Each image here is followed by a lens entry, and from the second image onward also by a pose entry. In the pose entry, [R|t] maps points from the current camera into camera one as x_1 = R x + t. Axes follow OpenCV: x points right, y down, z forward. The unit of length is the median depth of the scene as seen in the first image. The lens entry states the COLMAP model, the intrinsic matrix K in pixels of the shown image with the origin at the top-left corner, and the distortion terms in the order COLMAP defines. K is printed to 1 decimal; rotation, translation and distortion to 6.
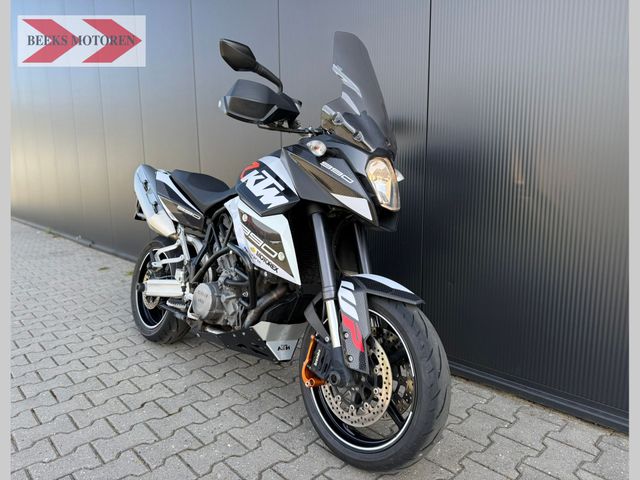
lens RADIAL K [[445.8, 0, 318.5], [0, 445.8, 239.6], [0, 0, 1]] dist [0.021442, -0.021721]
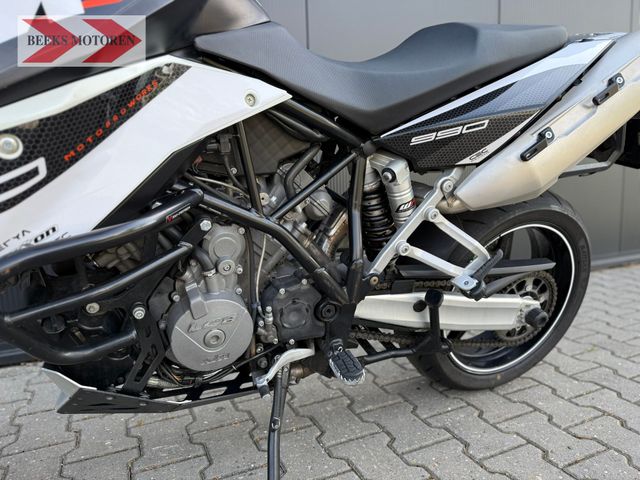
lens RADIAL K [[445.8, 0, 320.2], [0, 445.8, 244.9], [0, 0, 1]] dist [0.021442, -0.021721]
pose [[0.313134, -0.142241, 0.938997, -1.359010], [0.154593, 0.983168, 0.097379, 0.000883], [-0.937042, 0.114670, 0.329853, 1.478746]]
